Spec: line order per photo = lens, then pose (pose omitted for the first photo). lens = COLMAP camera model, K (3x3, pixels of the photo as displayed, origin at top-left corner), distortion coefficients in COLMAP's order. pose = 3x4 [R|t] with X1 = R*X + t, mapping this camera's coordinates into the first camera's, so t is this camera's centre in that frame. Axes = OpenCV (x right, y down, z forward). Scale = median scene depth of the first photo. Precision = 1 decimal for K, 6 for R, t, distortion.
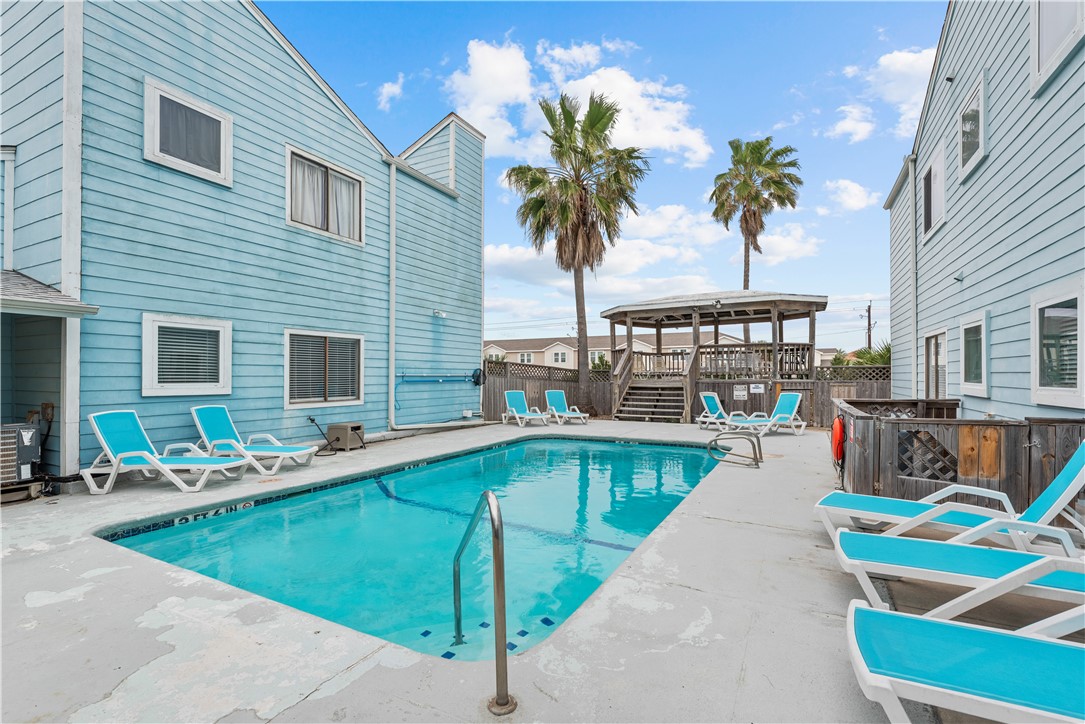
lens RADIAL K [[449.9, 0, 504.5], [0, 449.9, 374.4], [0, 0, 1]] dist [-0.001627, 0.000067]
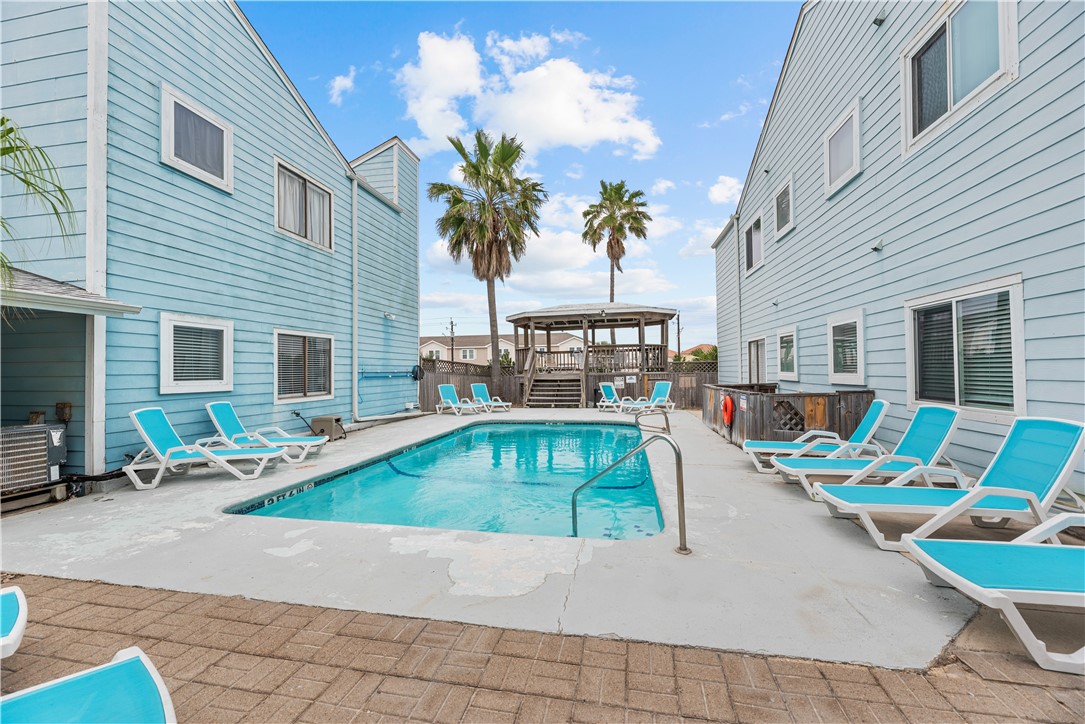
lens RADIAL K [[400.6, 0, 519.2], [0, 400.6, 364.7], [0, 0, 1]] dist [-0.000258, 0.000043]
pose [[0.962587, -0.006470, 0.270896, -0.130219], [0.010212, 0.999871, -0.012405, 0.000964], [-0.270781, 0.014707, 0.962529, -0.045393]]
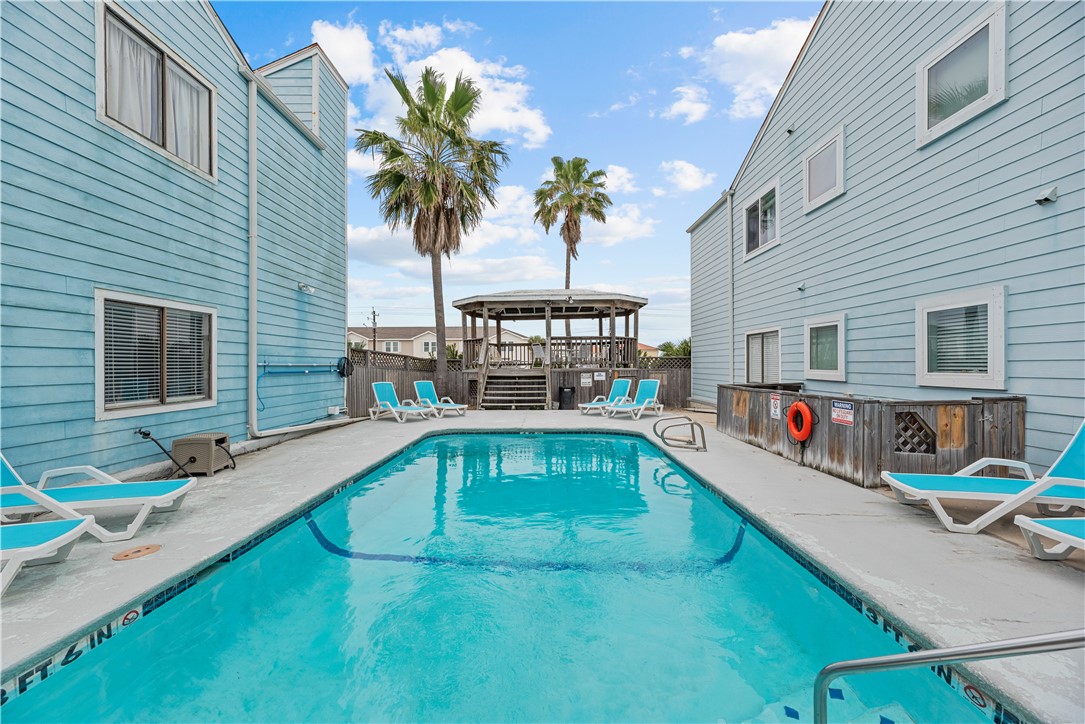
lens RADIAL K [[442.9, 0, 539.9], [0, 442.9, 365.5], [0, 0, 1]] dist [0.000173, 0.000367]
pose [[0.898872, -0.002386, 0.438204, -0.144172], [0.000929, 0.999993, 0.003539, 0.000676], [-0.438209, -0.002774, 0.898869, 0.131031]]
